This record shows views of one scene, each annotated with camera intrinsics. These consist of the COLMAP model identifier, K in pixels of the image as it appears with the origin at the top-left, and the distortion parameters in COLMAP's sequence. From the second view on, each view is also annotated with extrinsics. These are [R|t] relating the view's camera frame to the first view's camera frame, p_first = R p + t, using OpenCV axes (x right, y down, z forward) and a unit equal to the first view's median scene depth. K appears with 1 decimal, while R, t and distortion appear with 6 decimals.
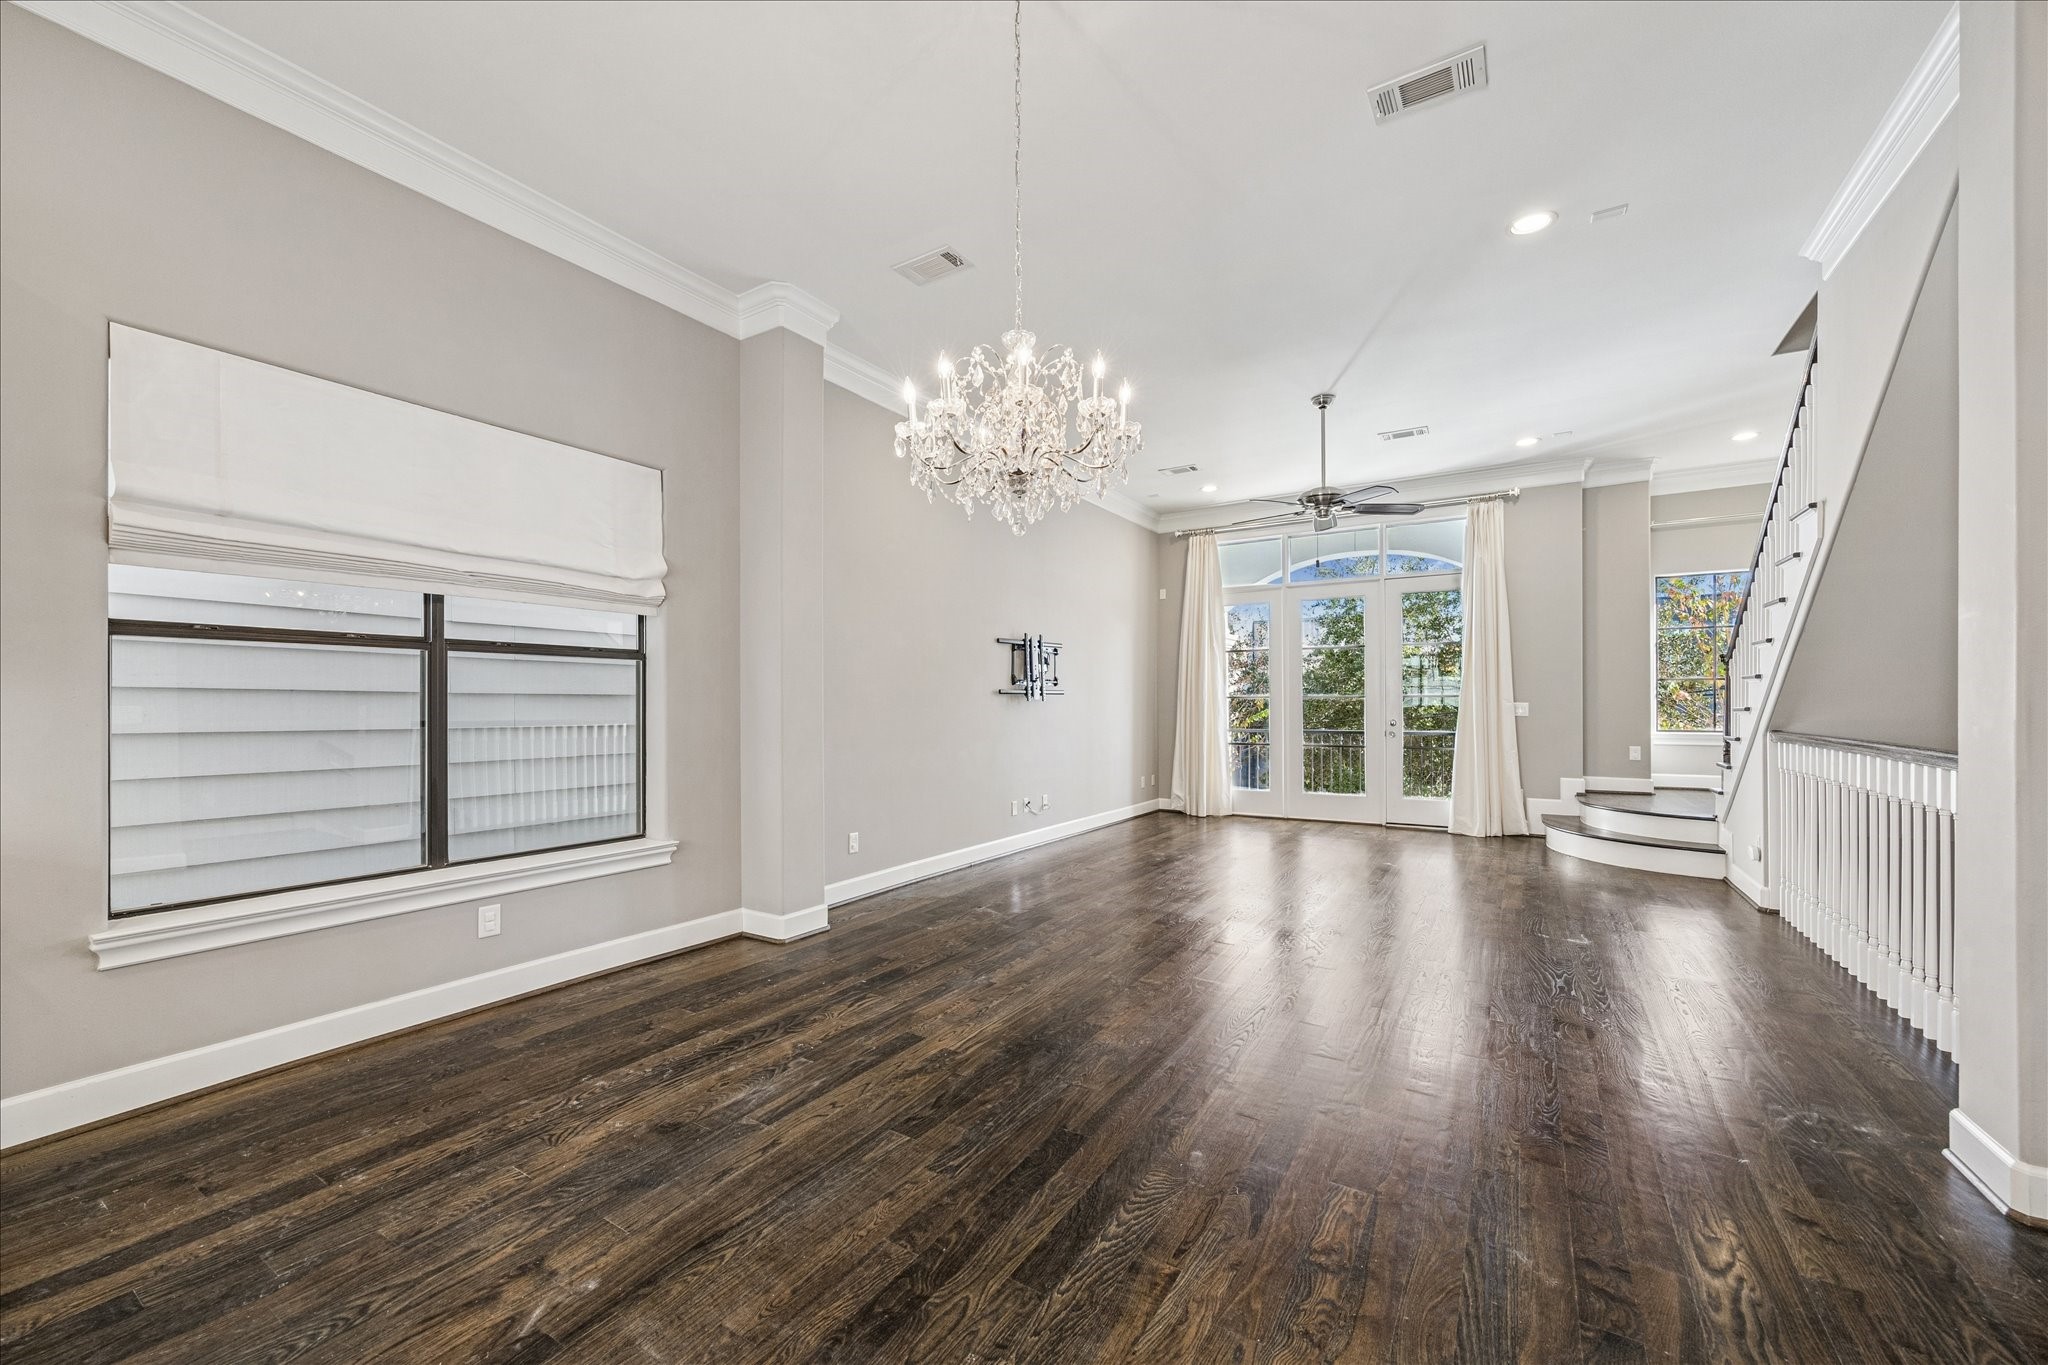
lens RADIAL K [[791.2, 0, 1024.1], [0, 791.2, 701.0], [0, 0, 1]] dist [0.001720, 0.000030]
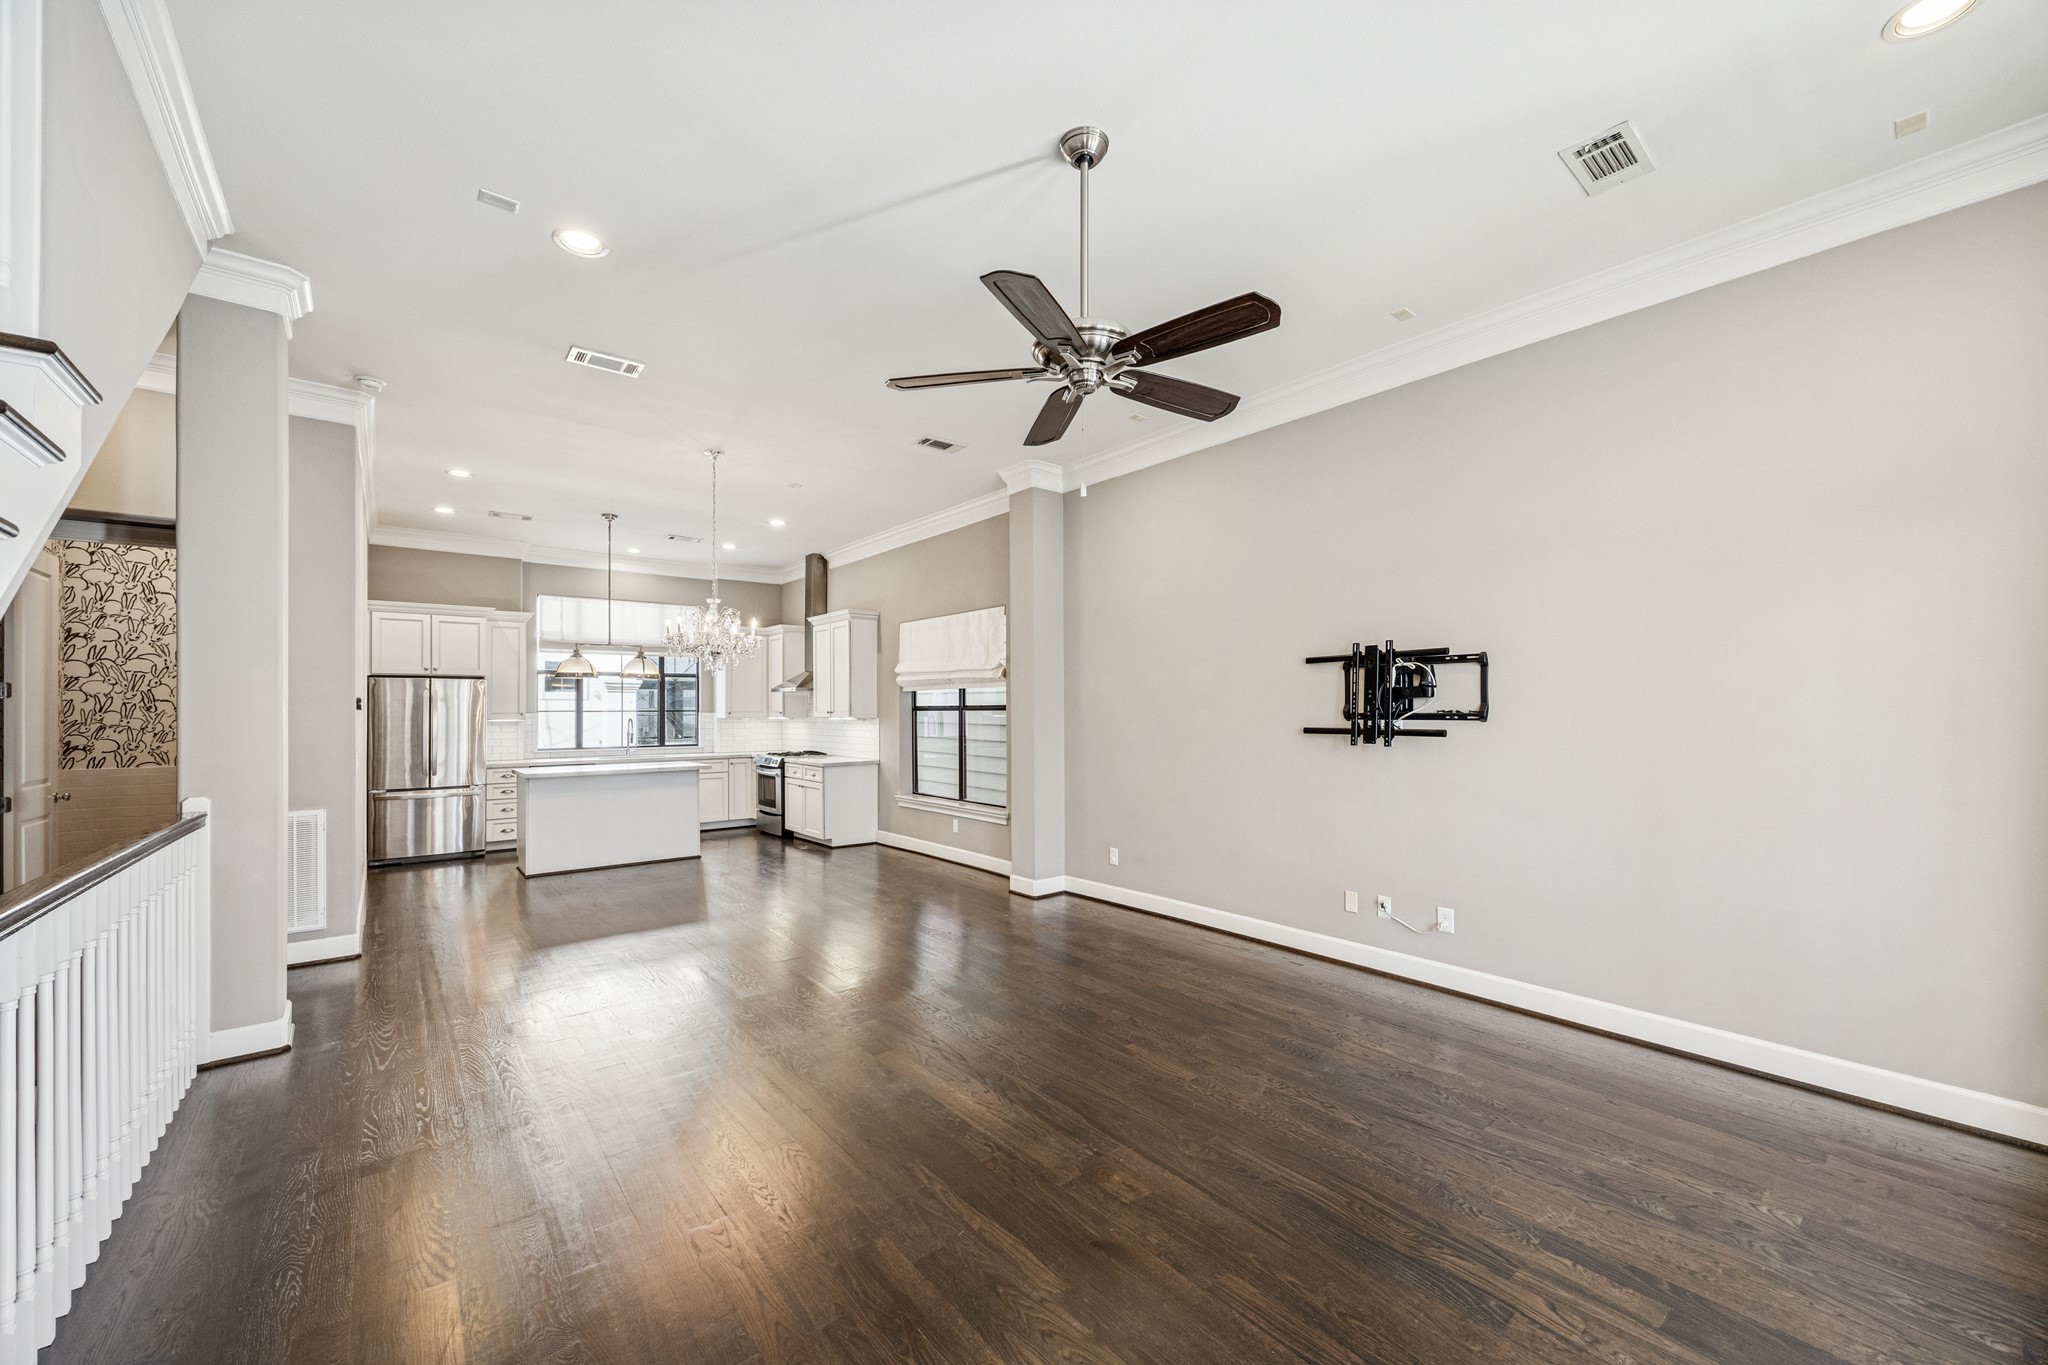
lens RADIAL K [[828.0, 0, 1057.9], [0, 828.0, 702.5], [0, 0, 1]] dist [-0.000680, -0.000006]
pose [[-0.313878, -0.004213, -0.949454, 0.749052], [0.006983, 0.999953, -0.006745, -0.033444], [0.949438, -0.008747, -0.313833, 0.992288]]
